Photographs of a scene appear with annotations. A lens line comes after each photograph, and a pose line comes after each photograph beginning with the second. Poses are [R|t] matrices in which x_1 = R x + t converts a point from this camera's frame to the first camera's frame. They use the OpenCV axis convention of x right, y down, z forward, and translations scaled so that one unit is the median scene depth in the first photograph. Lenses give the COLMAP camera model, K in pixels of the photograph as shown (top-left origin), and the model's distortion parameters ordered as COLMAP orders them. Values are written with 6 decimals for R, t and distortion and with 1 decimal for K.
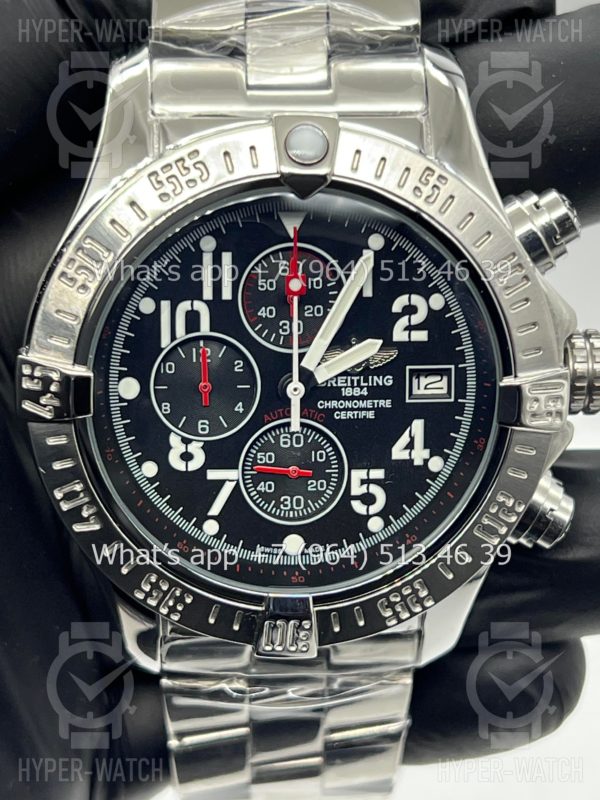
lens RADIAL K [[1835.8, 0, 300.0], [0, 1835.8, 400.0], [0, 0, 1]] dist [0.261429, 0.619163]
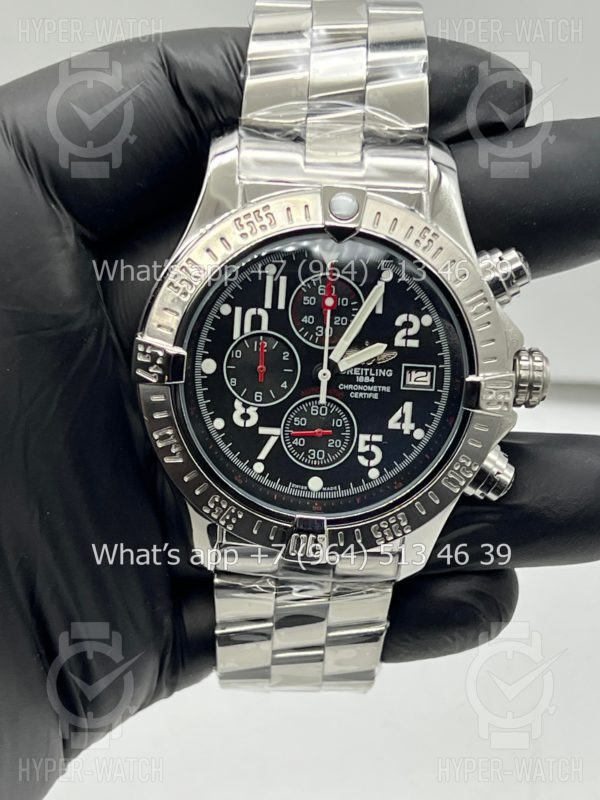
lens RADIAL K [[1770.3, 0, 300.0], [0, 1770.3, 400.0], [0, 0, 1]] dist [0.251965, 0.051445]
pose [[0.997753, 0.066676, -0.006520, -0.011024], [-0.066784, 0.997606, -0.017954, 0.039918], [0.005307, 0.018349, 0.999818, -0.381394]]
